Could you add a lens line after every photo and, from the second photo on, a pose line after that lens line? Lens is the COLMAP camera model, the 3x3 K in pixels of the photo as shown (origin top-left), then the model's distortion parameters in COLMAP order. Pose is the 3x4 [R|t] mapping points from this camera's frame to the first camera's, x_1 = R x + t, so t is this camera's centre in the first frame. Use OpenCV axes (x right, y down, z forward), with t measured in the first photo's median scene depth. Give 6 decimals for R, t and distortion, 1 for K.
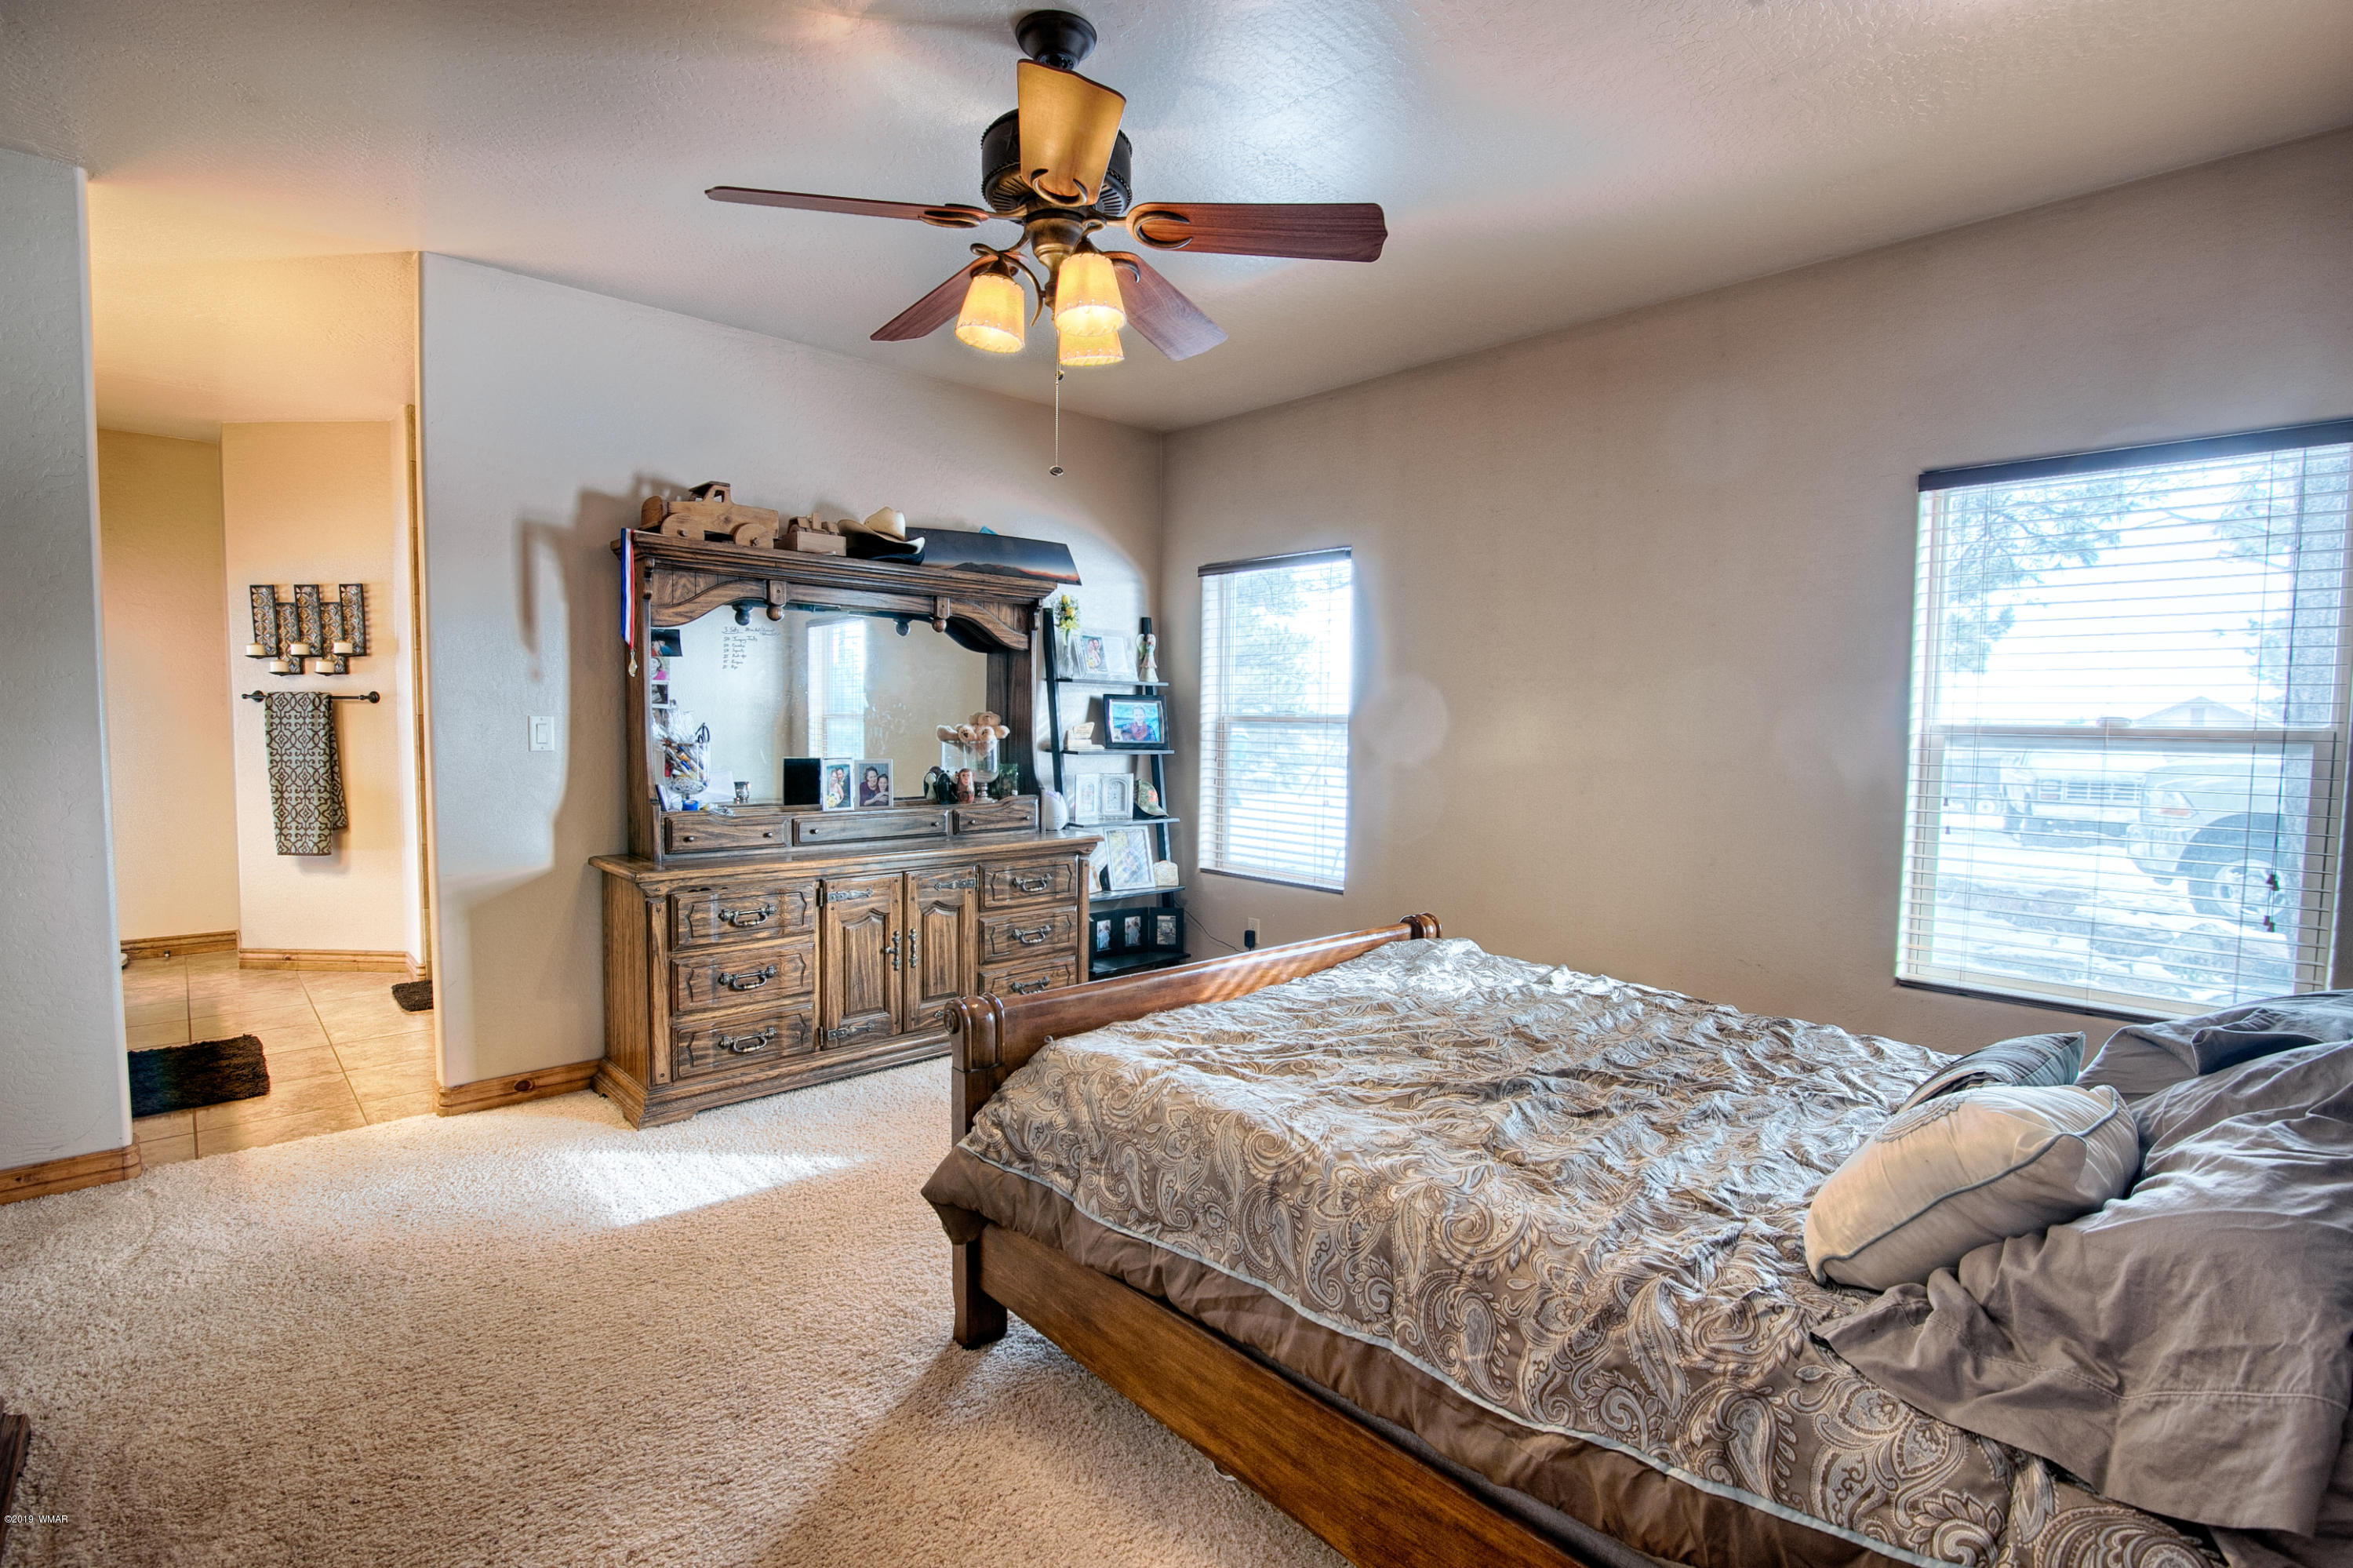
lens RADIAL K [[1072.5, 0, 1176.5], [0, 1072.5, 784.0], [0, 0, 1]] dist [-0.026024, 0.001118]
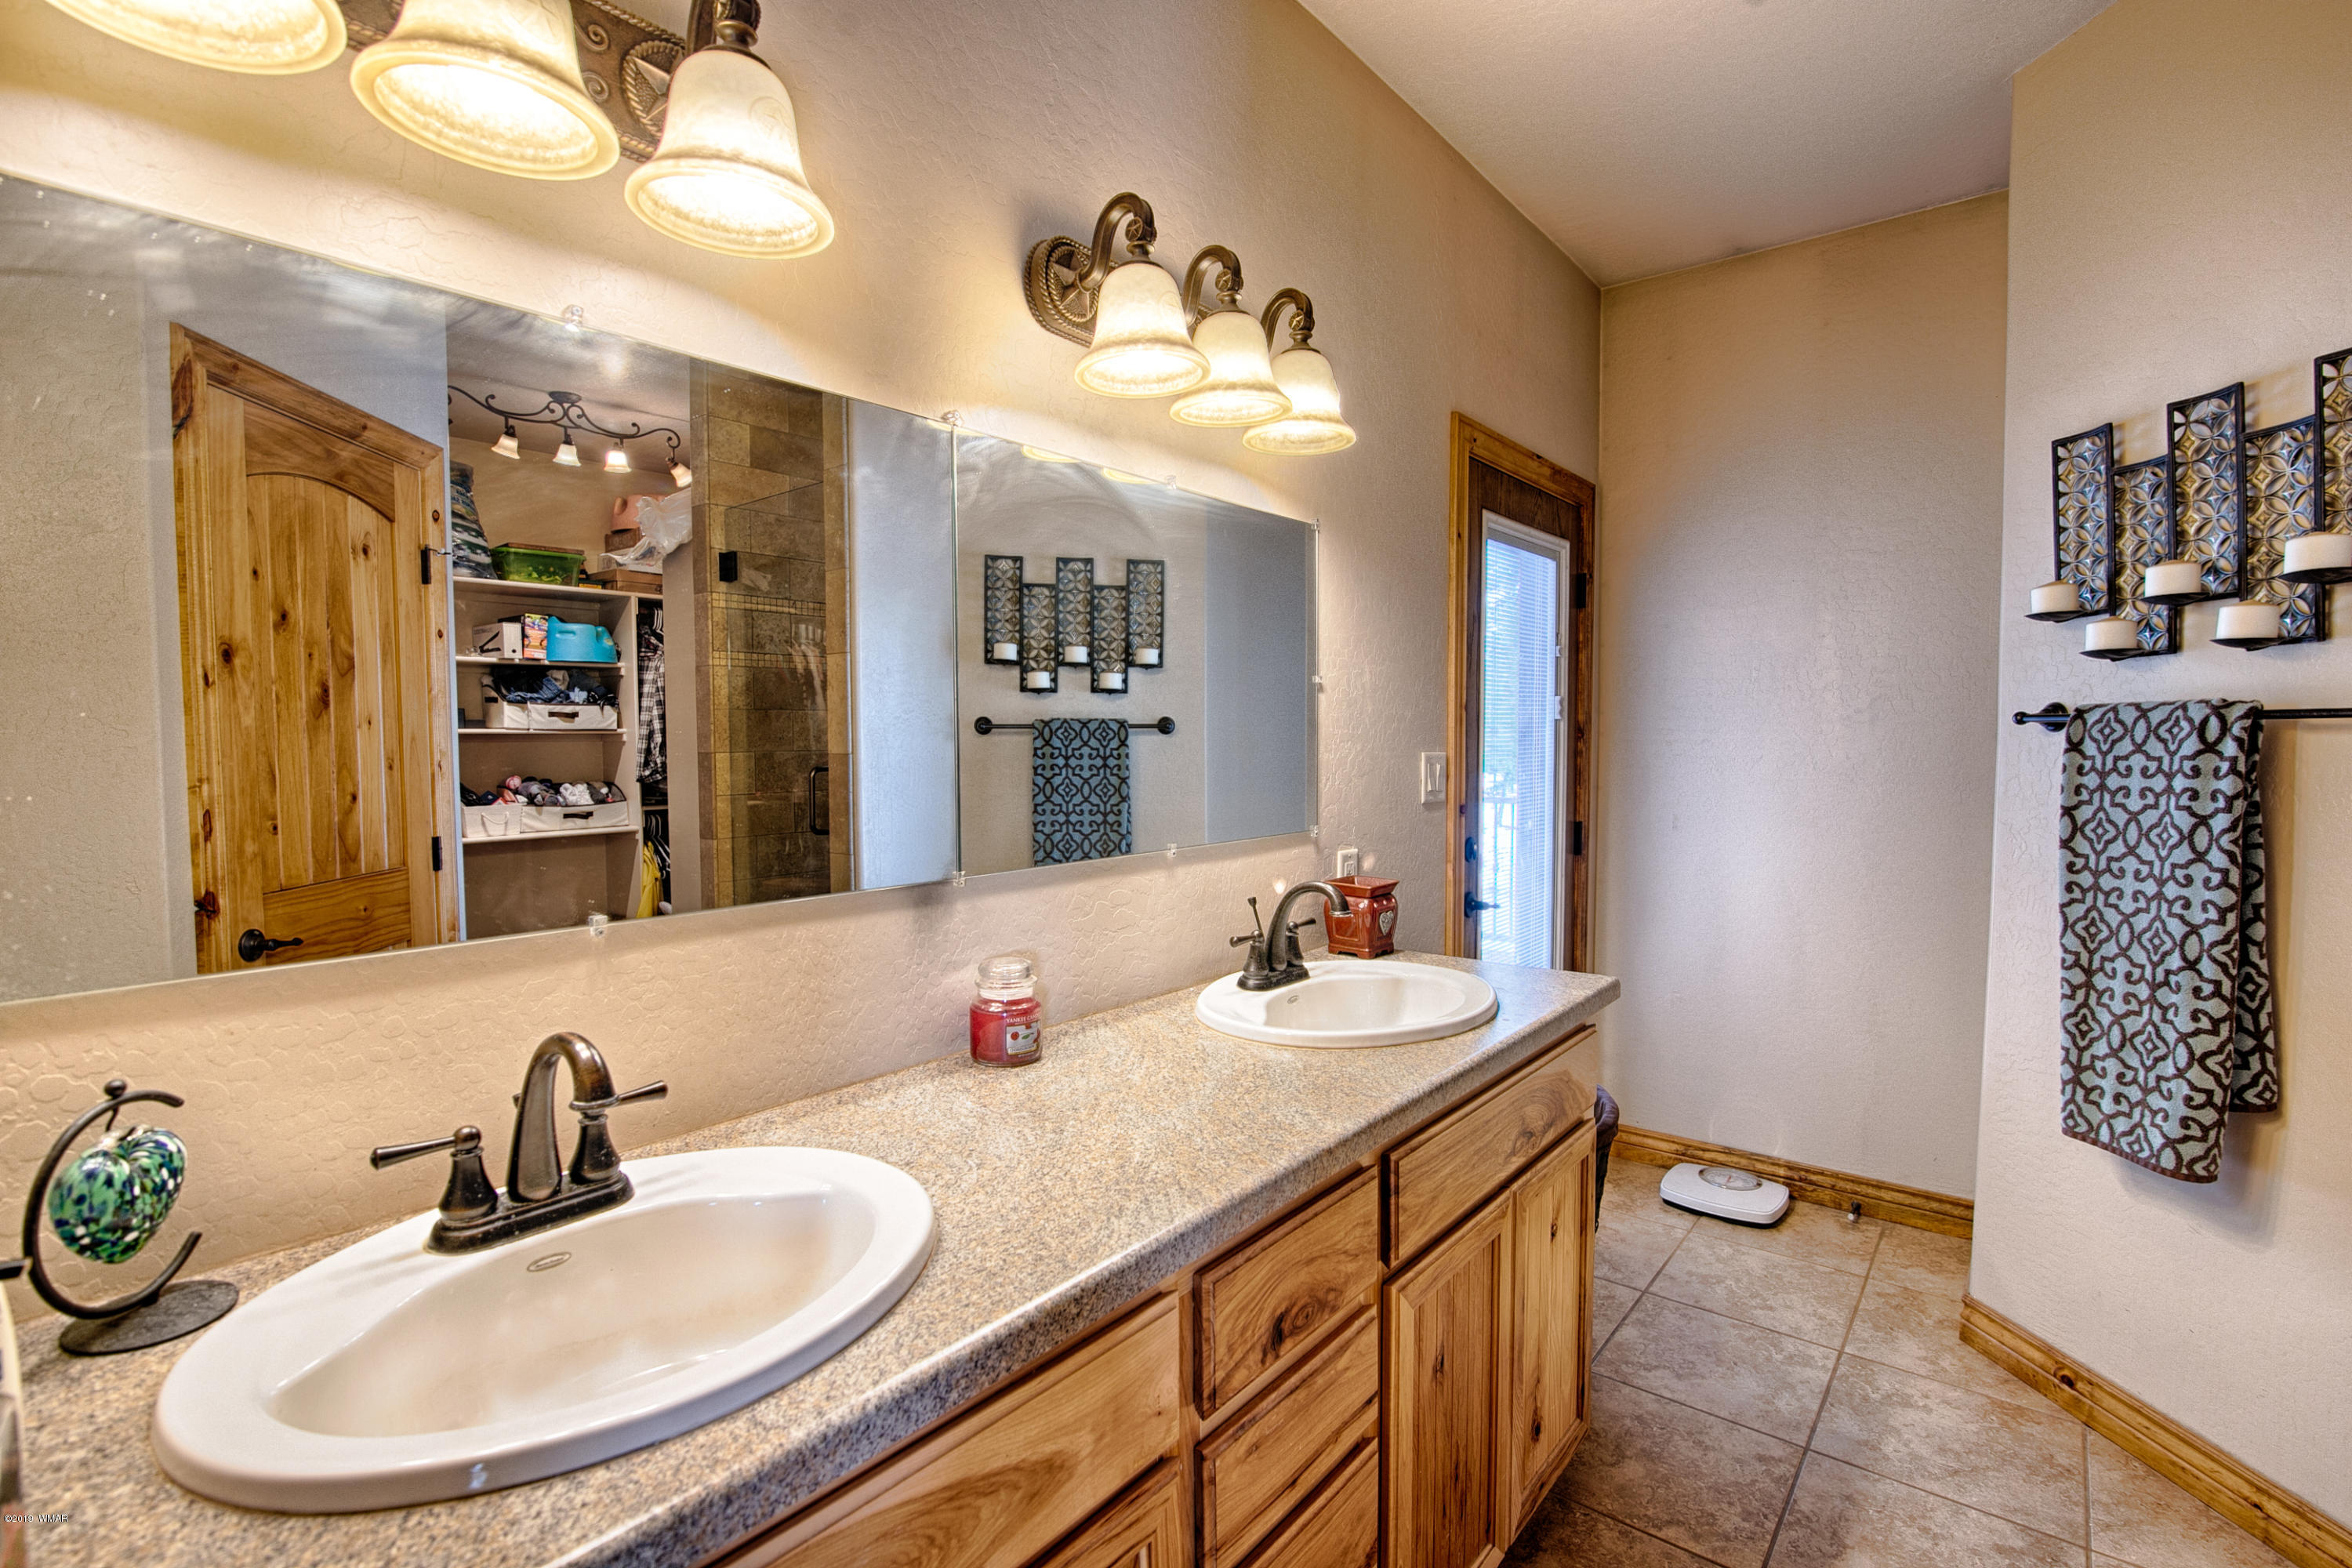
lens RADIAL K [[1072.0, 0, 1176.0], [0, 1072.0, 784.0], [0, 0, 1]] dist [-0.026024, 0.001118]
pose [[0.117725, 0.036497, -0.992375, -0.517446], [-0.061832, 0.997655, 0.029356, -0.049238], [0.991119, 0.057905, 0.119706, 0.626826]]
